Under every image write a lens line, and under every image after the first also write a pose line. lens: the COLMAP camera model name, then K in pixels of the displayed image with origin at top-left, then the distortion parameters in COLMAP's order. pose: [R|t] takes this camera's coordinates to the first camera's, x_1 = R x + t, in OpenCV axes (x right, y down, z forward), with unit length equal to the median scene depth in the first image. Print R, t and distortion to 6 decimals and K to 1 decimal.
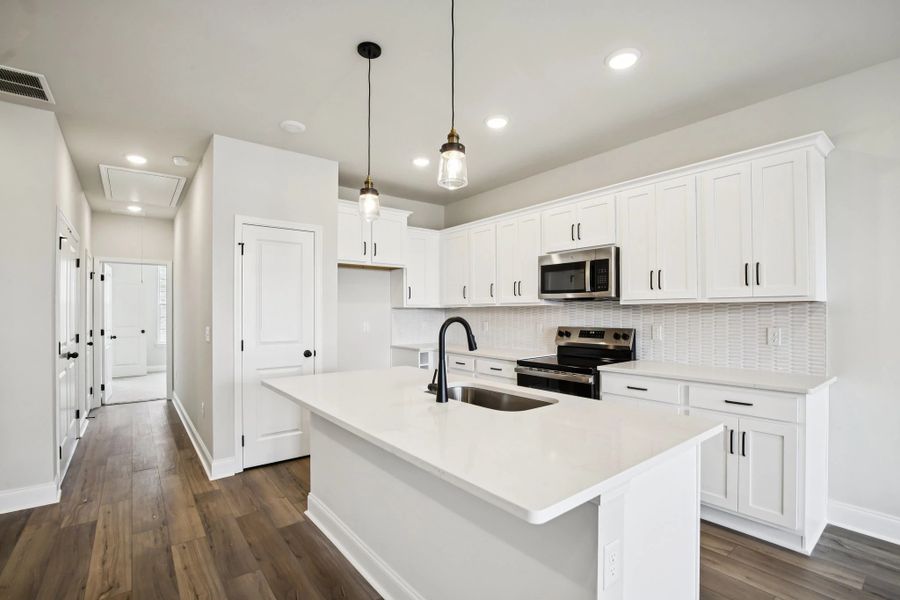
lens RADIAL K [[416.7, 0, 451.9], [0, 416.7, 308.3], [0, 0, 1]] dist [-0.036840, 0.007289]
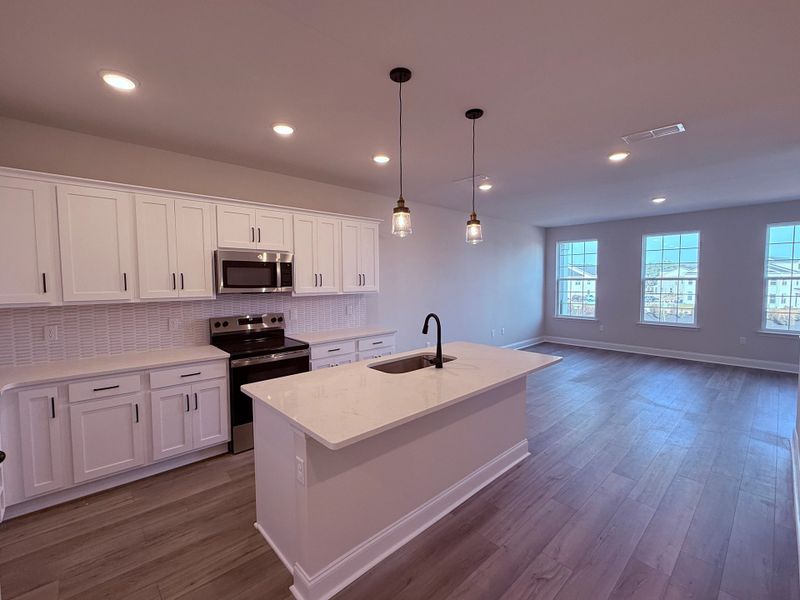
lens RADIAL K [[349.7, 0, 399.3], [0, 349.7, 299.2], [0, 0, 1]] dist [-0.001193, -0.000038]
pose [[-0.075922, -0.052195, 0.995747, -0.738475], [-0.002010, 0.998635, 0.052193, -0.058484], [-0.997112, 0.001961, -0.075923, 0.697310]]
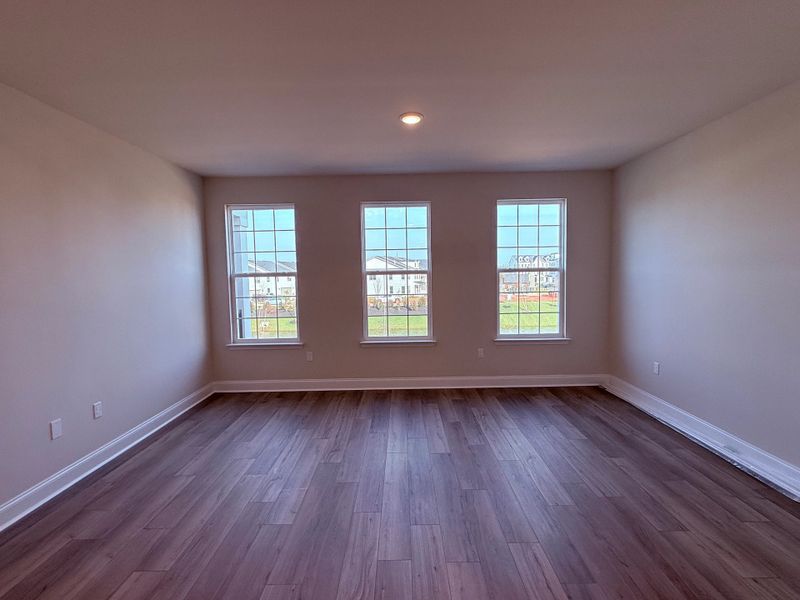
lens RADIAL K [[385.0, 0, 399.6], [0, 385.0, 298.6], [0, 0, 1]] dist [0.000957, -0.000882]
pose [[-0.783750, -0.023463, 0.620633, 0.206368], [0.015460, 0.998240, 0.057261, -0.056948], [-0.620884, 0.054473, -0.782008, 0.159978]]
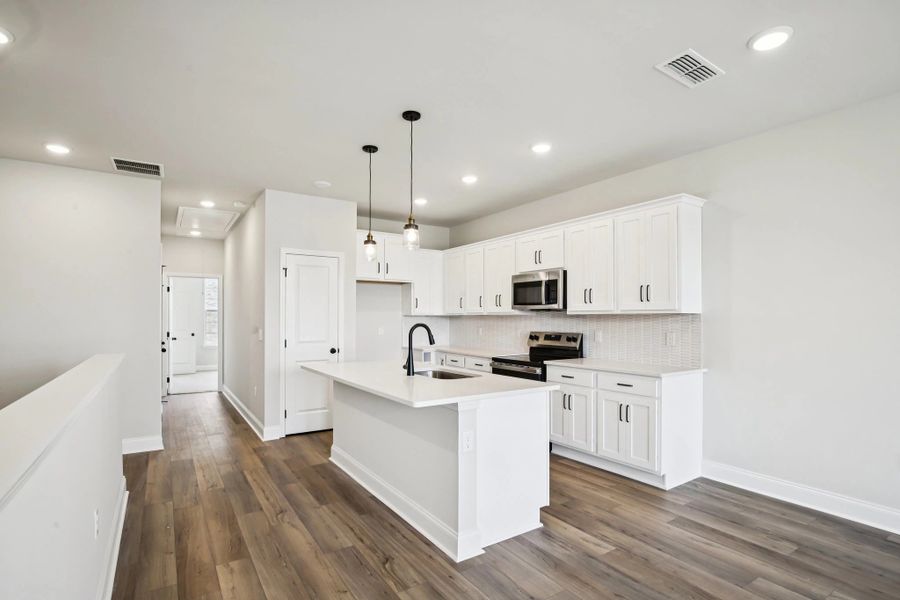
lens RADIAL K [[447.9, 0, 451.0], [0, 447.9, 314.4], [0, 0, 1]] dist [-0.024832, 0.002072]
pose [[0.996112, 0.003460, -0.088024, 0.159505], [-0.003381, 0.999994, 0.001049, -0.009119], [0.088027, -0.000747, 0.996118, -0.405705]]
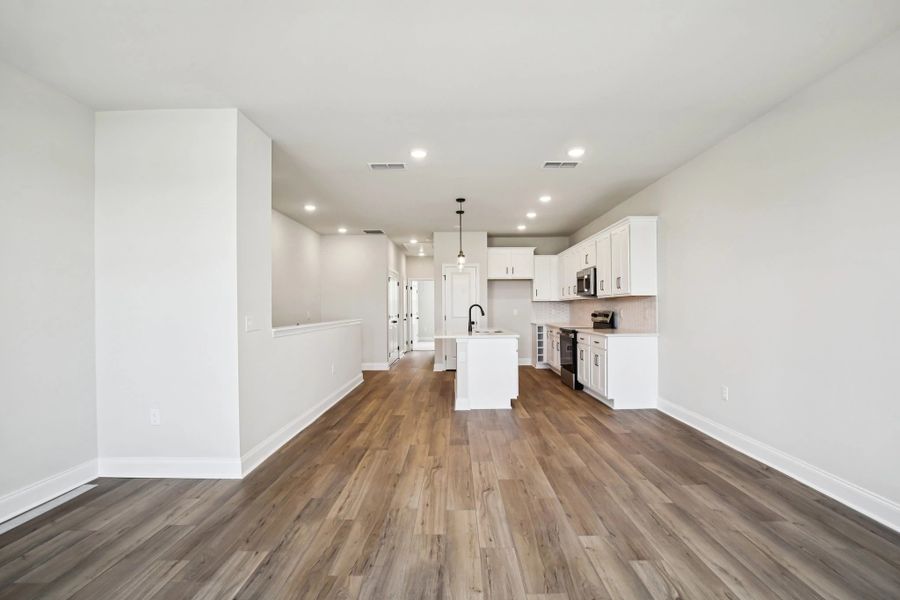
lens RADIAL K [[416.7, 0, 450.1], [0, 416.7, 308.7], [0, 0, 1]] dist [-0.036840, 0.007289]
pose [[0.778800, -0.001907, -0.627269, 1.016680], [0.011071, 0.999881, 0.010705, 0.010547], [0.627174, -0.015282, 0.778729, -0.854945]]
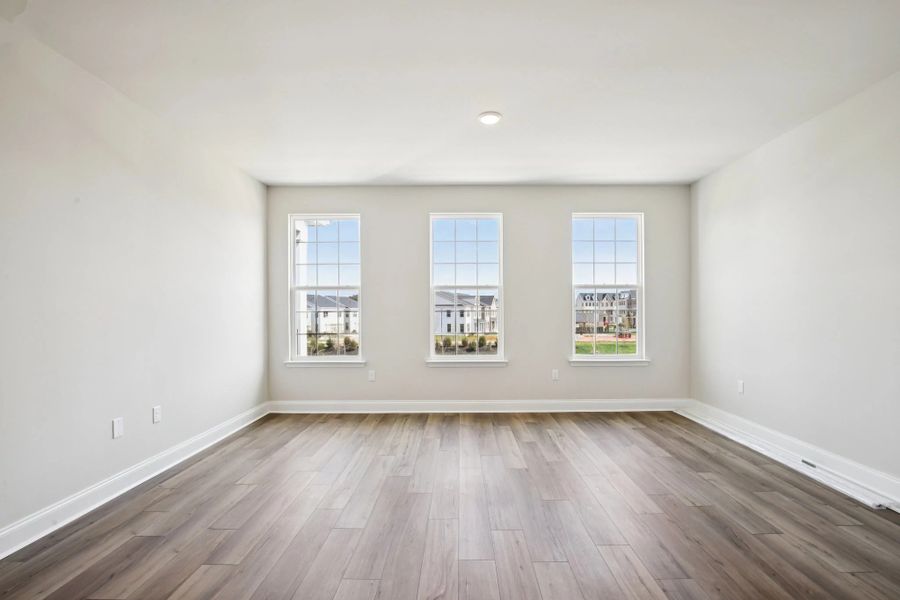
lens RADIAL K [[416.7, 0, 458.2], [0, 416.7, 311.6], [0, 0, 1]] dist [-0.036840, 0.007289]
pose [[-0.784893, 0.006129, 0.619601, 0.222046], [0.002034, 0.999971, -0.007315, 0.024571], [-0.619628, -0.004481, -0.784883, 0.207523]]
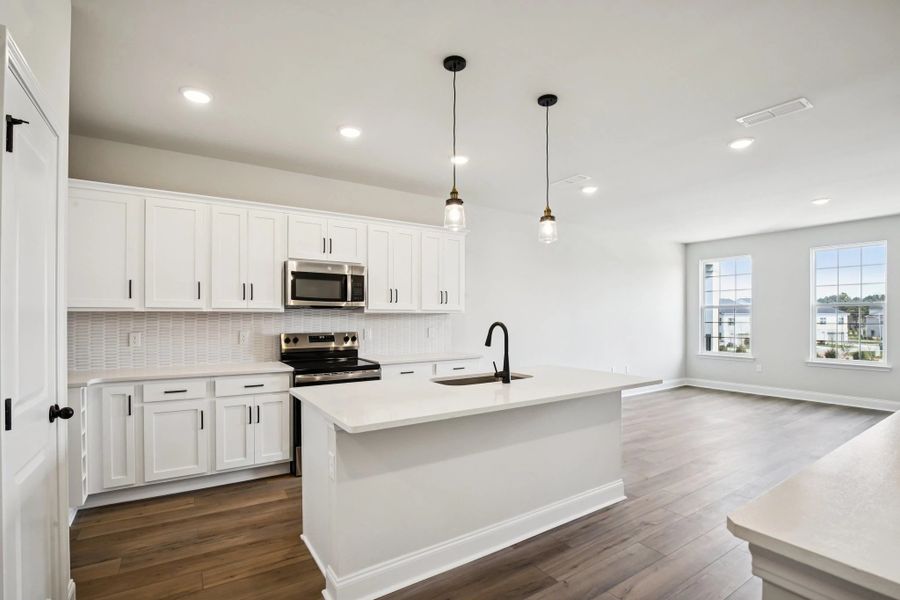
lens RADIAL K [[416.7, 0, 453.4], [0, 416.7, 320.2], [0, 0, 1]] dist [-0.036840, 0.007289]
pose [[0.085531, -0.002092, 0.996333, -0.793048], [-0.008542, 0.999960, 0.002833, 0.007028], [-0.996299, -0.008753, 0.085510, 0.590325]]
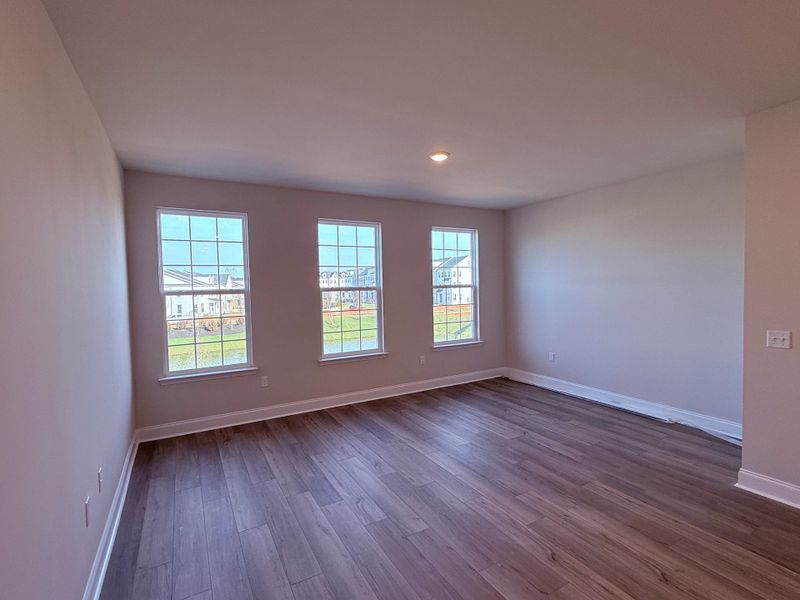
lens RADIAL K [[385.0, 0, 399.6], [0, 385.0, 297.3], [0, 0, 1]] dist [0.000957, -0.000882]
pose [[-0.988337, 0.019323, 0.151054, 0.706633], [0.022849, 0.999505, 0.021642, -0.067759], [-0.150561, 0.024841, -0.988289, 0.474159]]
